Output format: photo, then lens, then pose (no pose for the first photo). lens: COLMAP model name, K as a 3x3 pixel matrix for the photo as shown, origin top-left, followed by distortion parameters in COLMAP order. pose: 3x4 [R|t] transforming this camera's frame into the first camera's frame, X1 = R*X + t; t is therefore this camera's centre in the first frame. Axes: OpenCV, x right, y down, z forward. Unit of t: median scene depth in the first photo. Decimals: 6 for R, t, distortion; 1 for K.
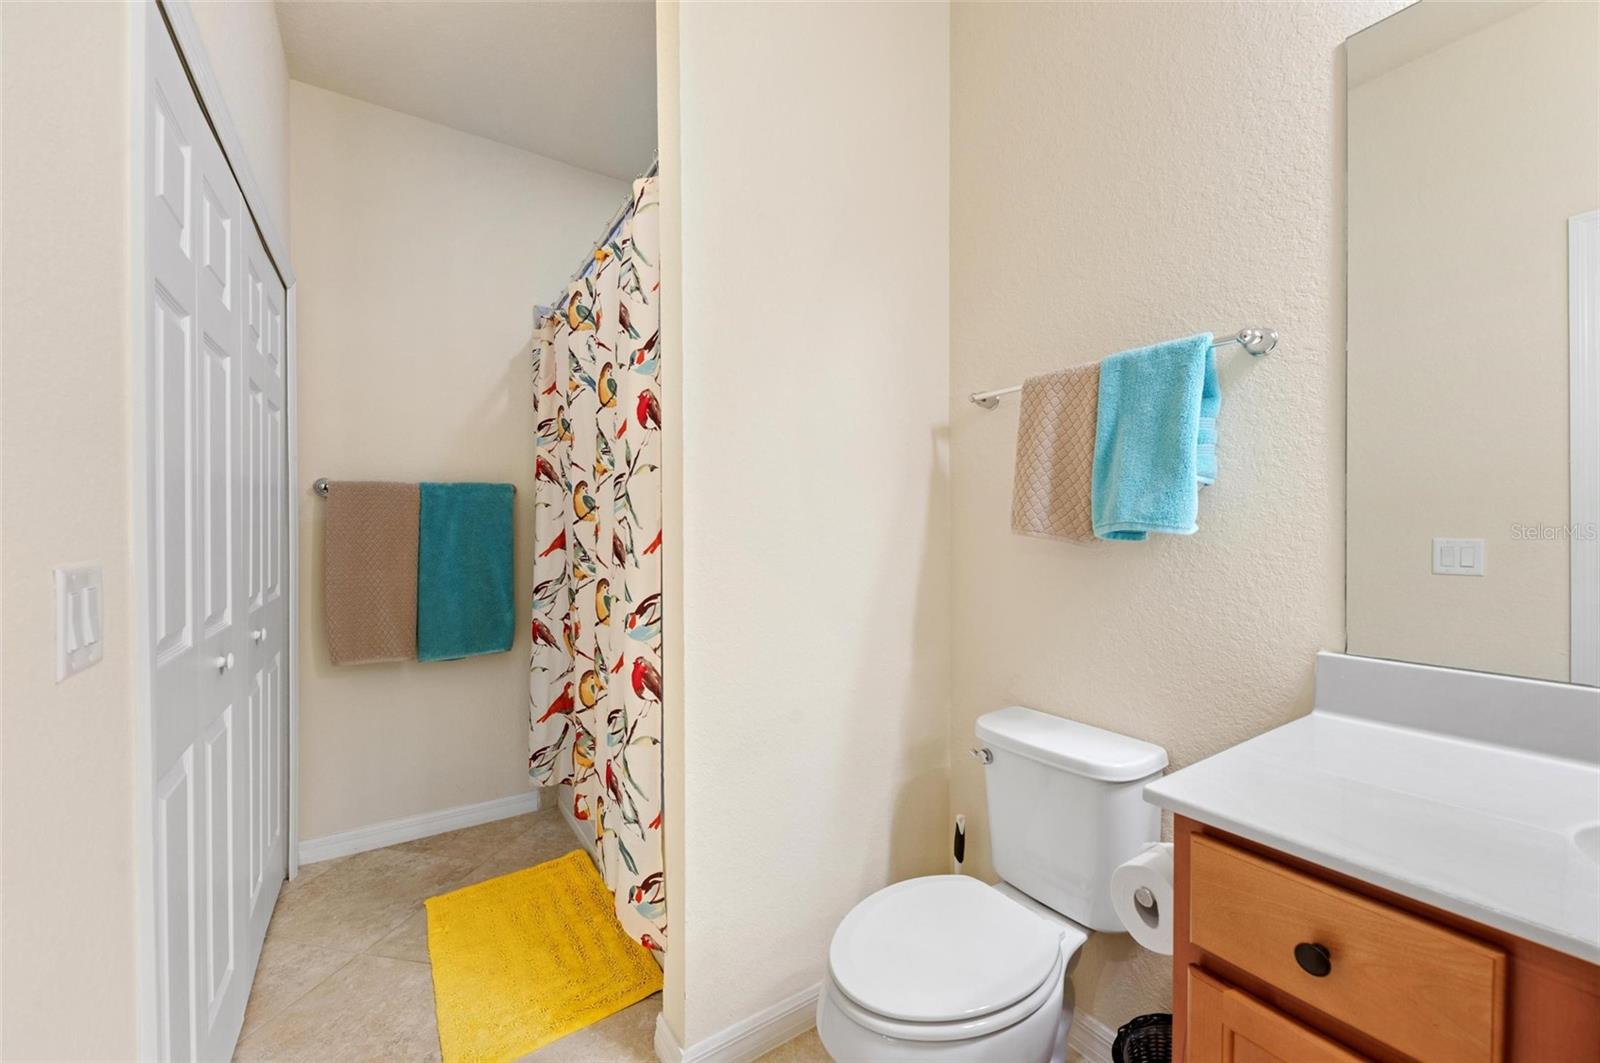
lens RADIAL K [[626.0, 0, 793.8], [0, 626.0, 548.6], [0, 0, 1]] dist [0.000267, -0.000176]
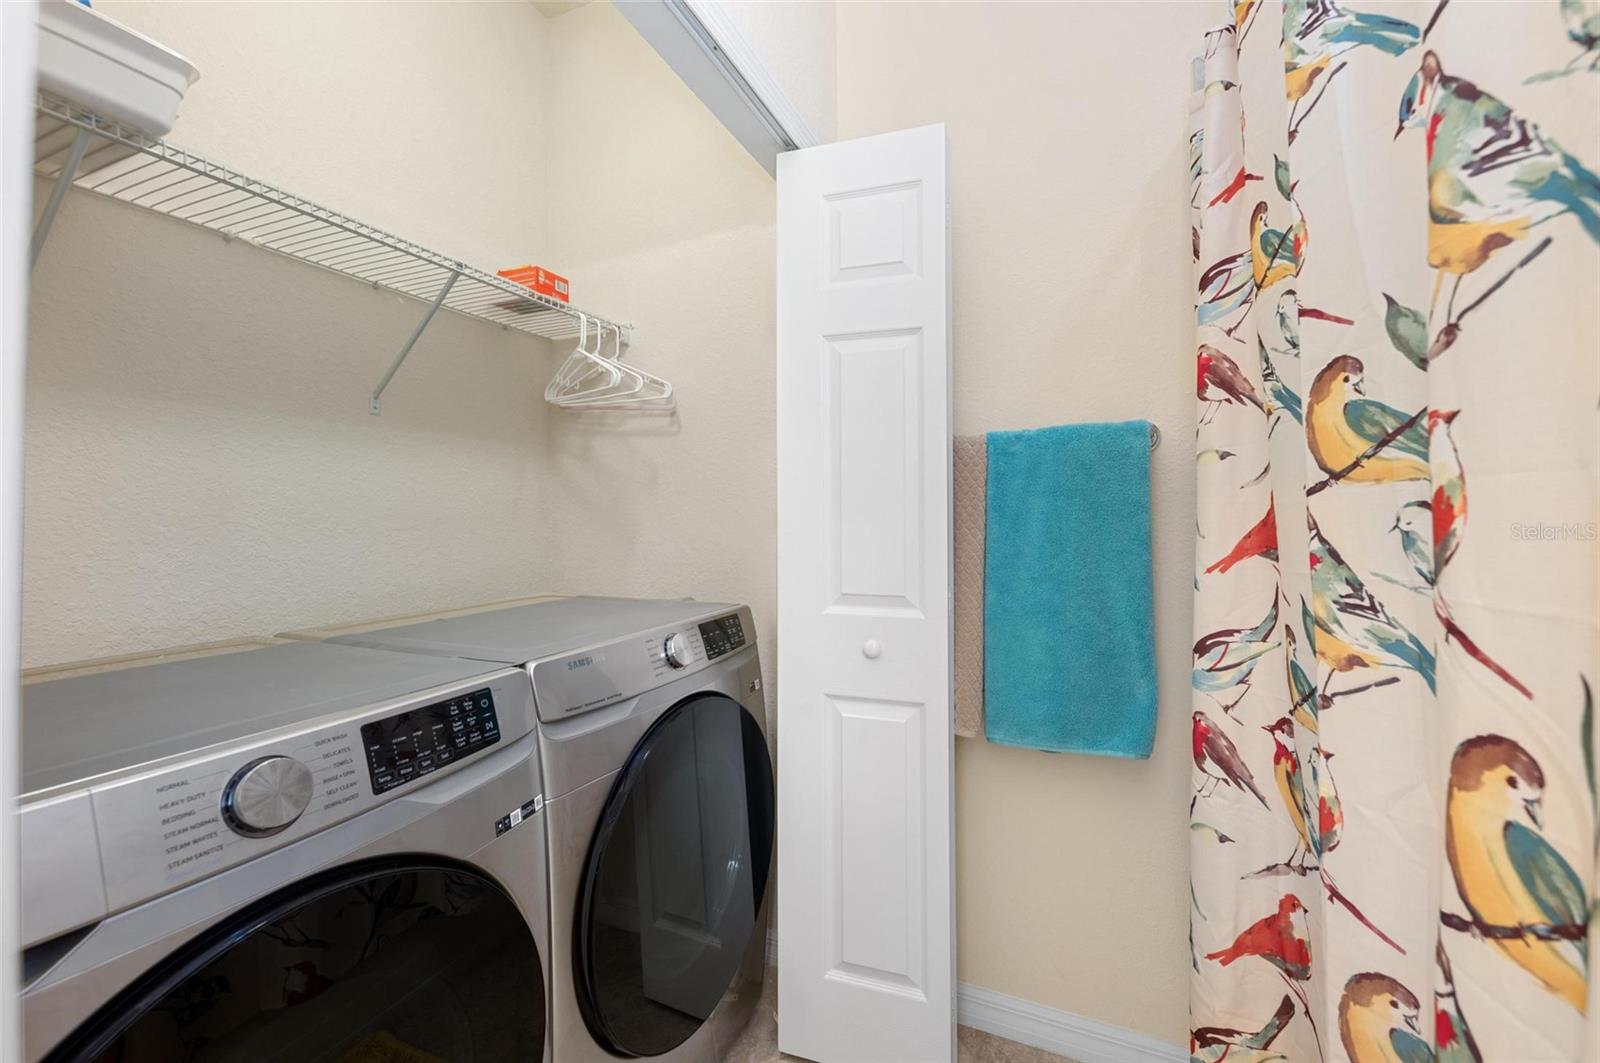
lens RADIAL K [[646.4, 0, 804.4], [0, 646.4, 501.9], [0, 0, 1]] dist [0.001698, -0.000234]
pose [[0.567949, -0.024872, -0.822688, -0.192012], [-0.006987, 0.999362, -0.035036, -0.018310], [0.823034, 0.025647, 0.567413, 0.507696]]
